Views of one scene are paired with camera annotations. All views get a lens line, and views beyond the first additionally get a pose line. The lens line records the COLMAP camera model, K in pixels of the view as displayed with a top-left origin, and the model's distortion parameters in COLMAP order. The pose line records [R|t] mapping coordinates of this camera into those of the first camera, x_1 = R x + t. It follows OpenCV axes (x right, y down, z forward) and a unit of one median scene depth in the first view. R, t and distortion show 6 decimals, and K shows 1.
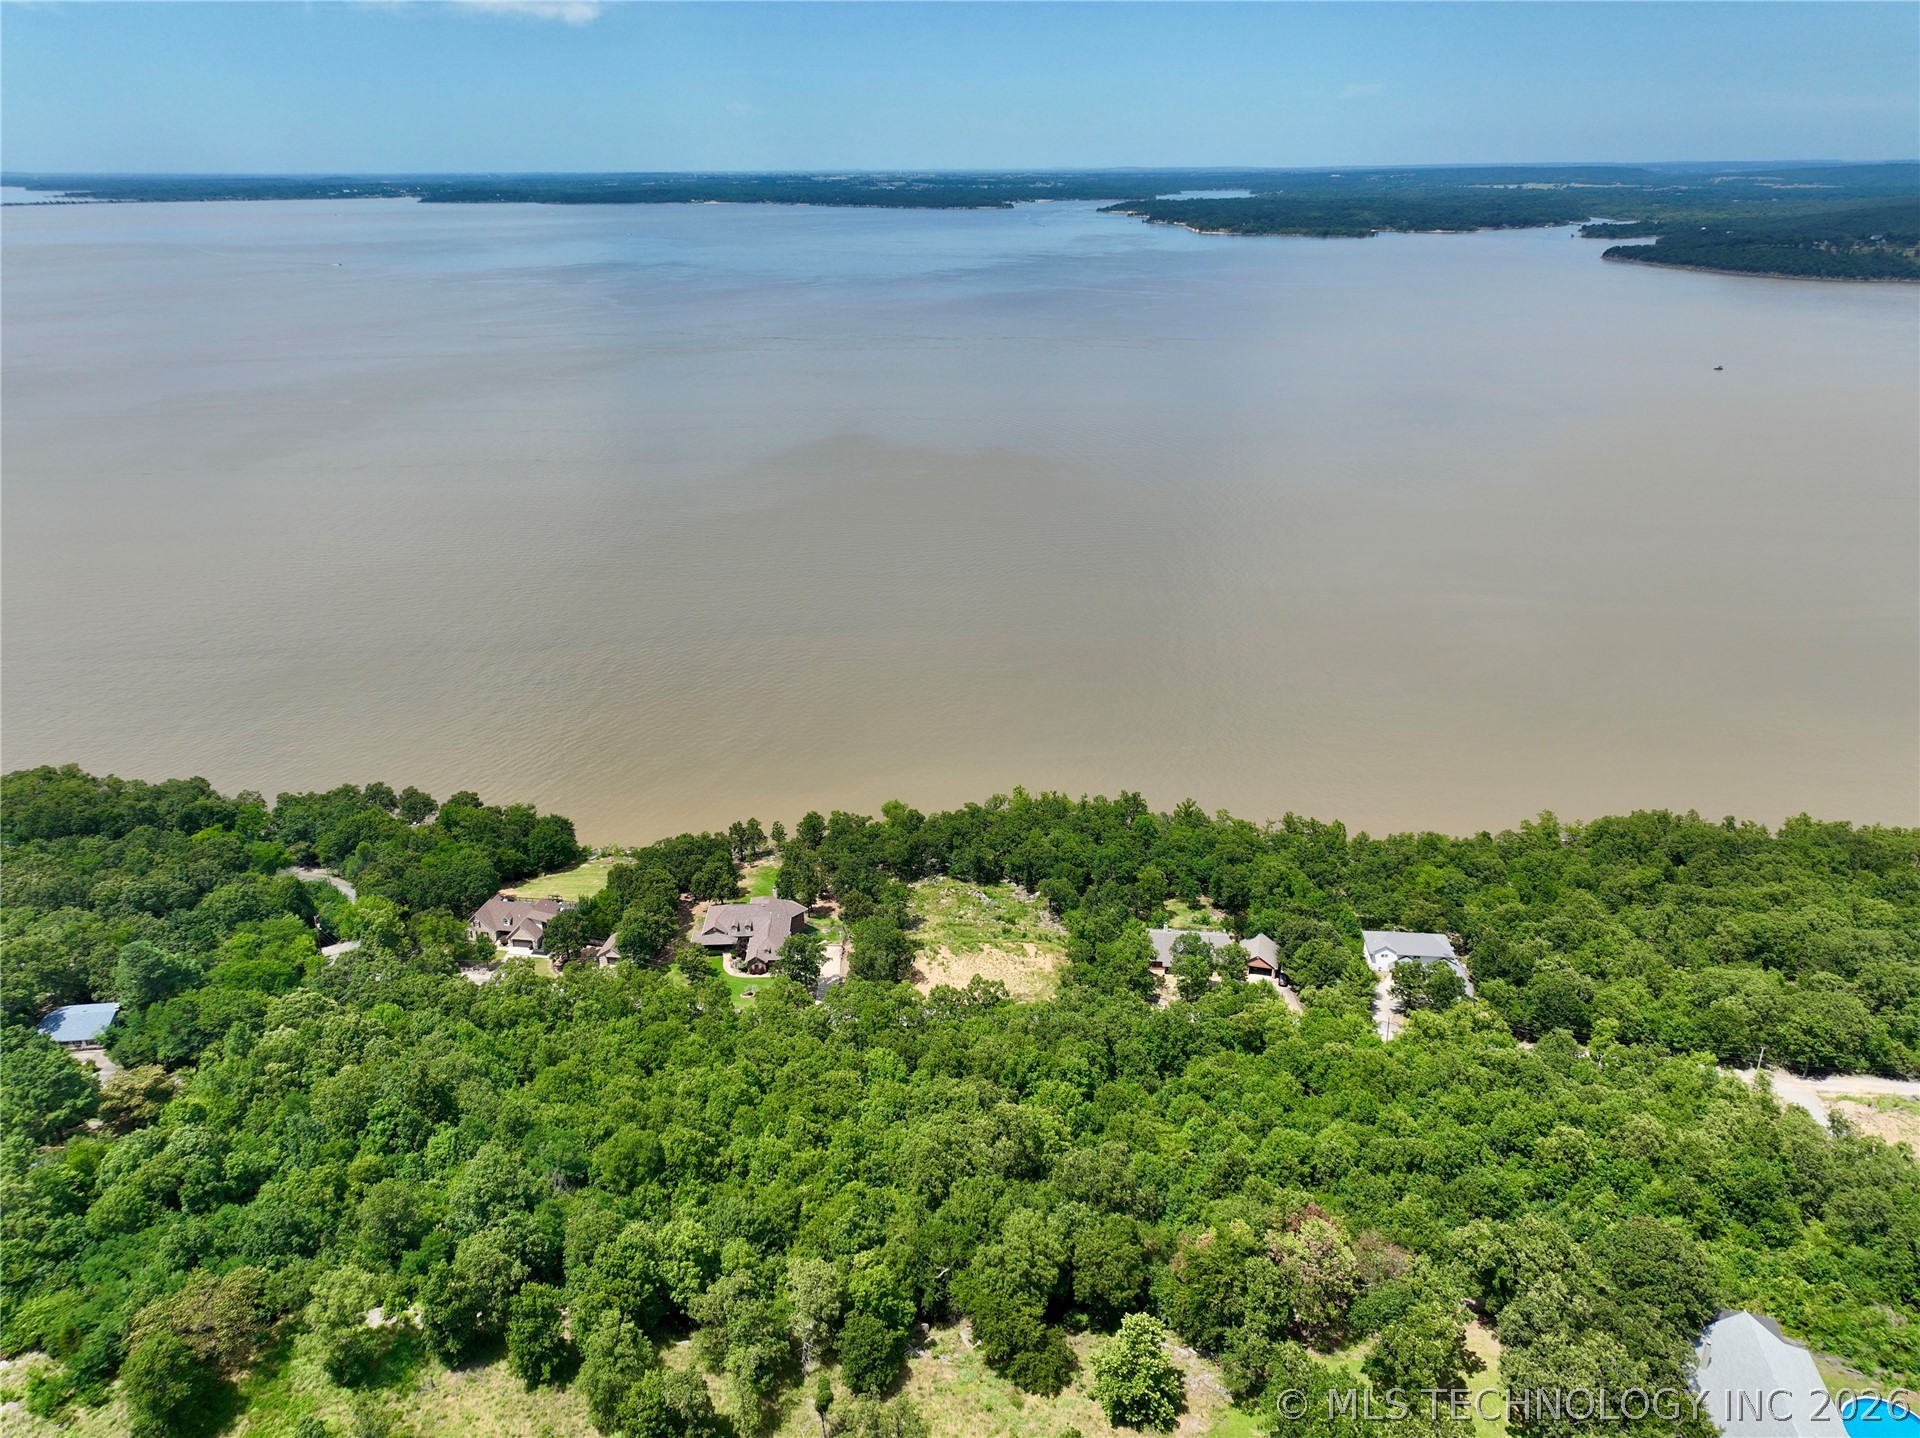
lens RADIAL K [[1343.6, 0, 961.1], [0, 1343.6, 718.5], [0, 0, 1]] dist [-0.005455, 0.023314]
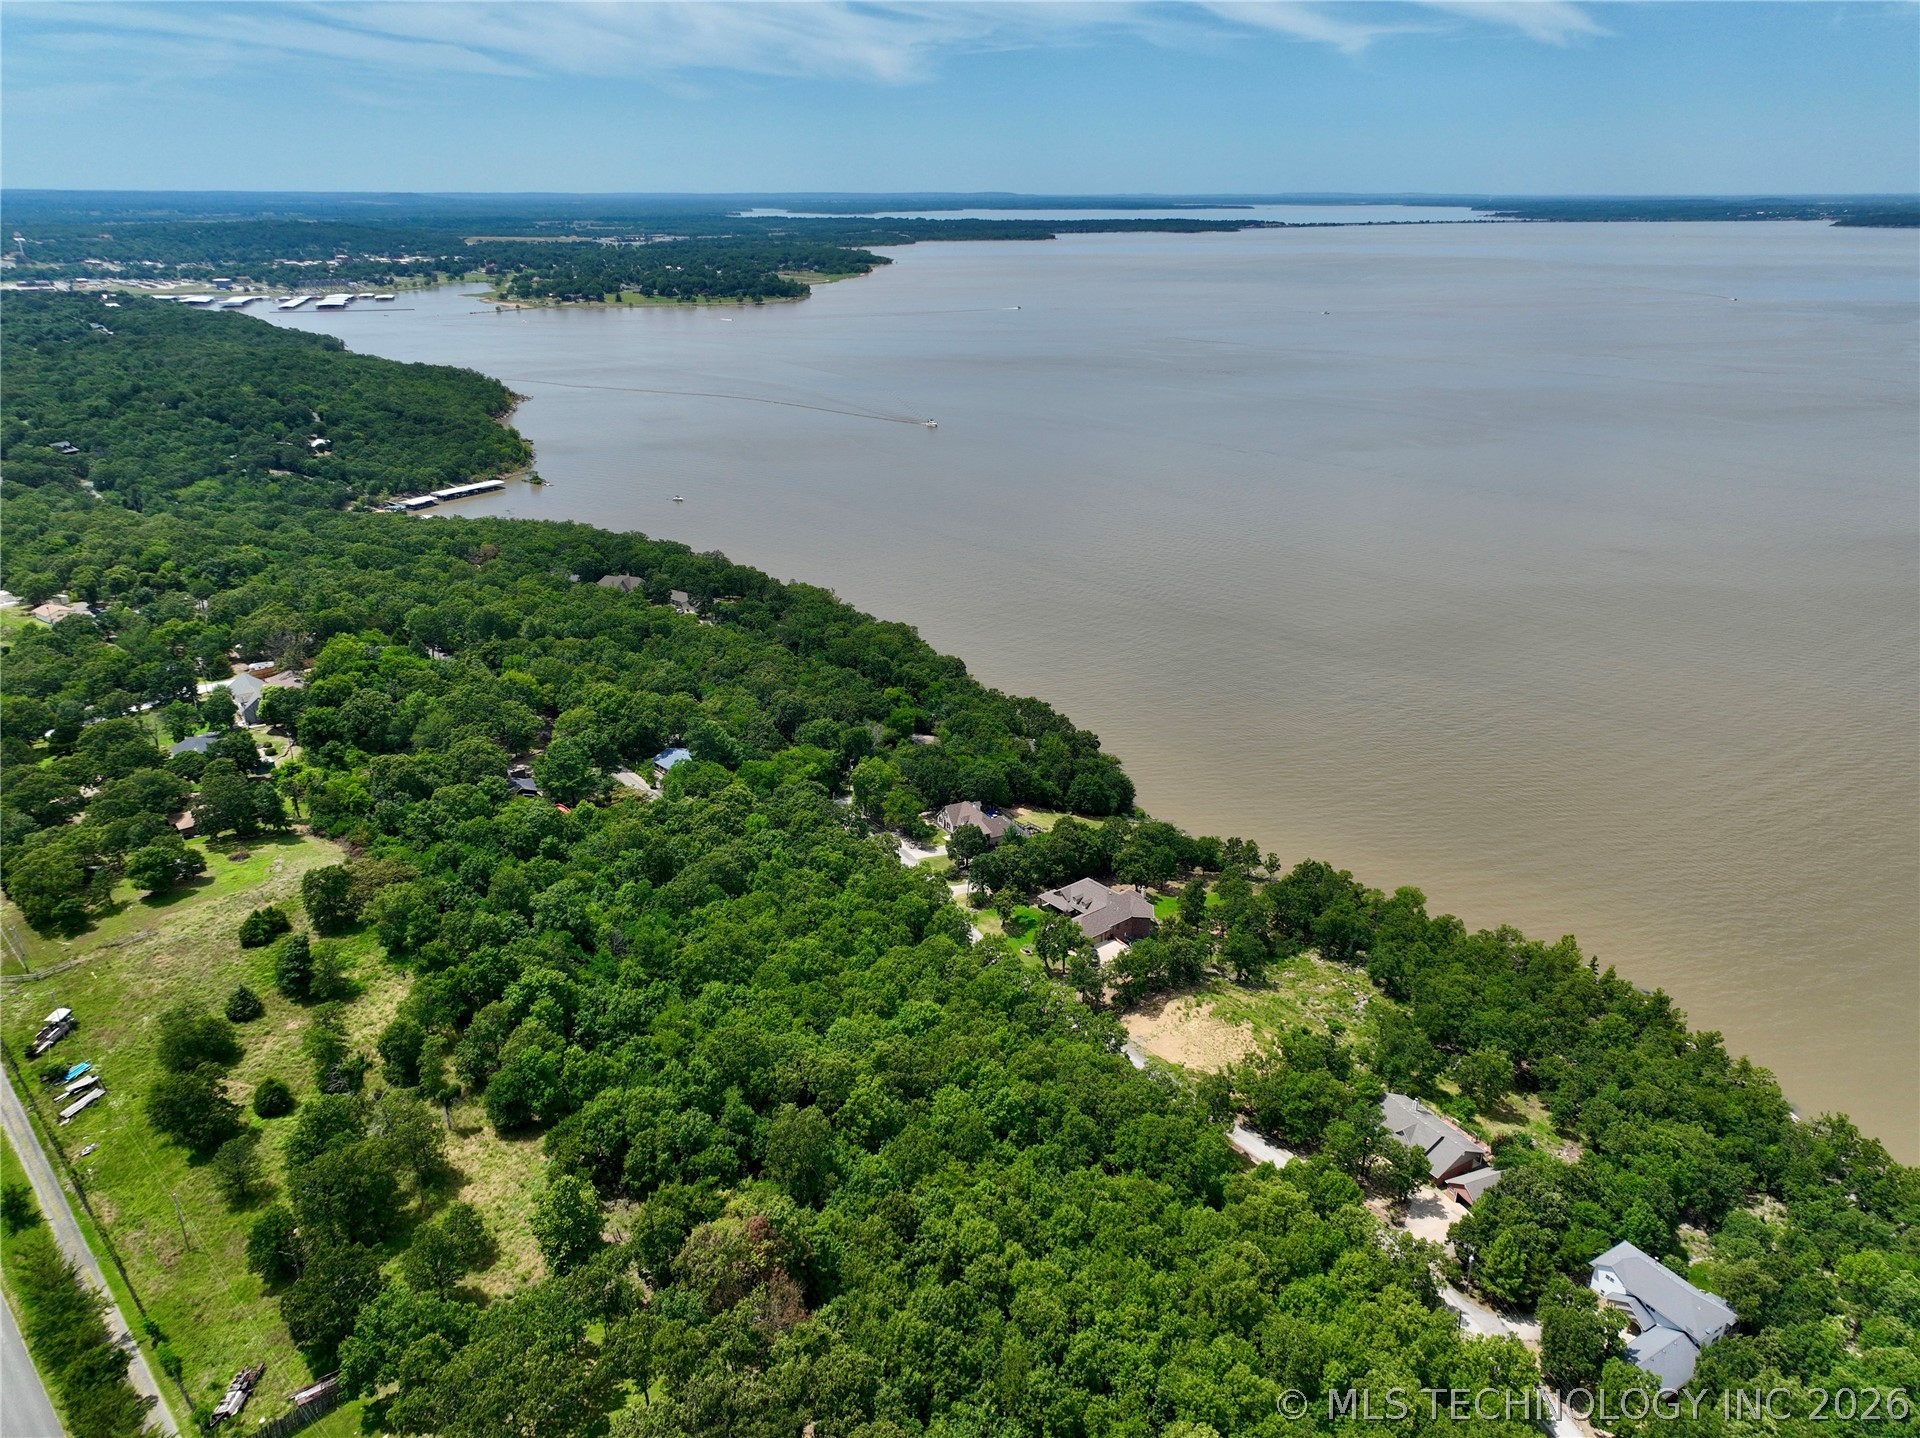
lens RADIAL K [[1343.6, 0, 962.9], [0, 1343.6, 727.7], [0, 0, 1]] dist [-0.005455, 0.023314]
pose [[0.601910, 0.303686, -0.738566, 0.537484], [-0.309400, 0.941315, 0.134900, -0.091119], [0.736190, 0.147315, 0.660547, 0.213046]]
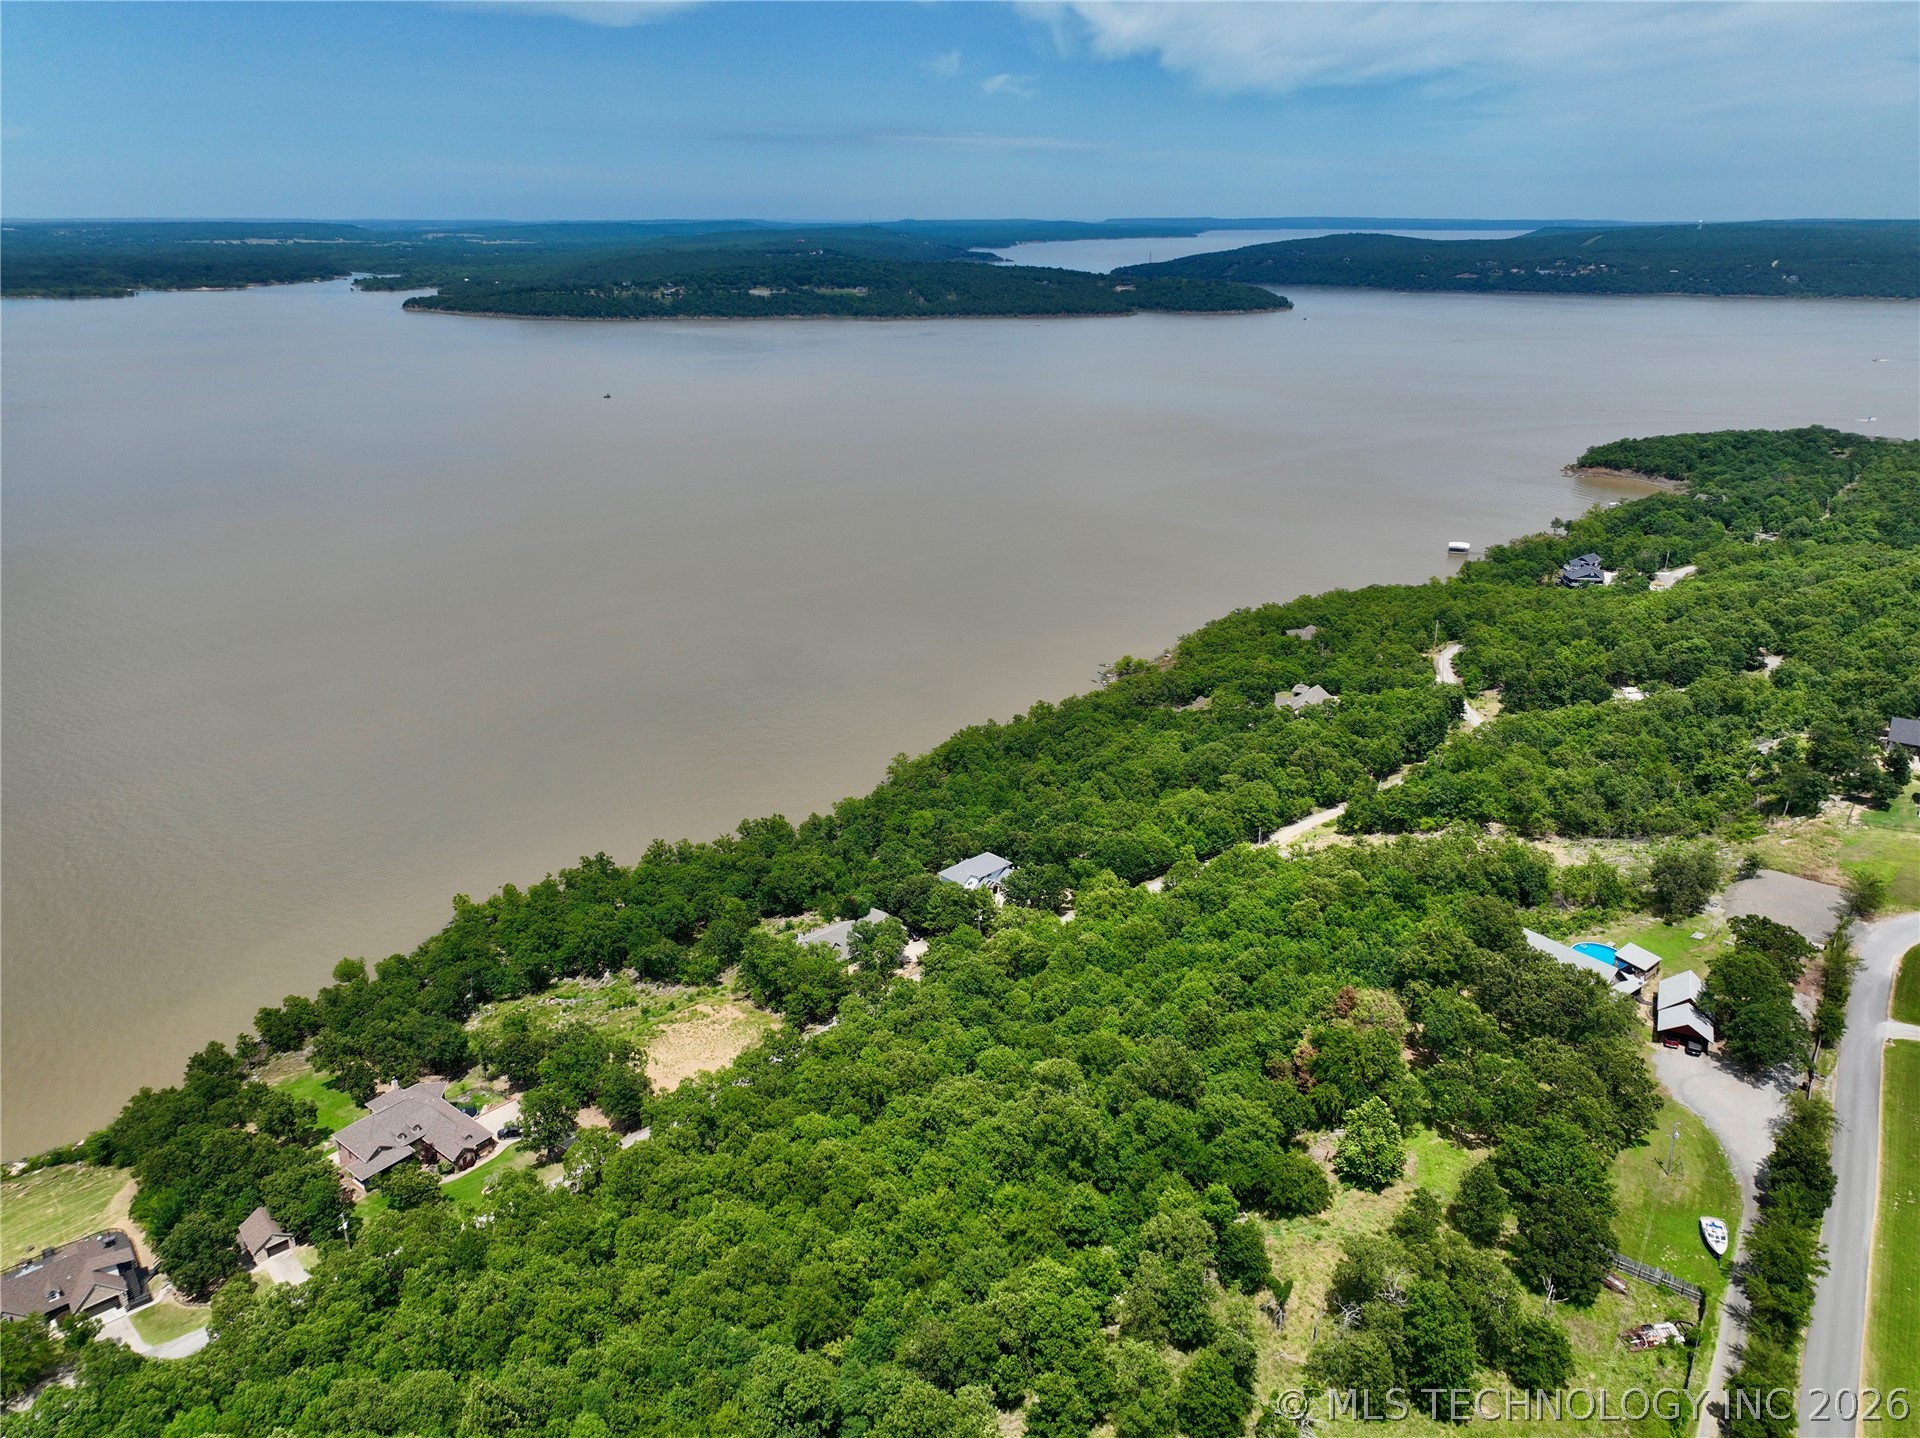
lens RADIAL K [[1343.6, 0, 958.9], [0, 1343.6, 717.6], [0, 0, 1]] dist [-0.005455, 0.023314]
pose [[0.660589, -0.256876, 0.705434, -0.464573], [0.282767, 0.955576, 0.083171, -0.059086], [-0.695460, 0.144531, 0.703879, 0.161670]]
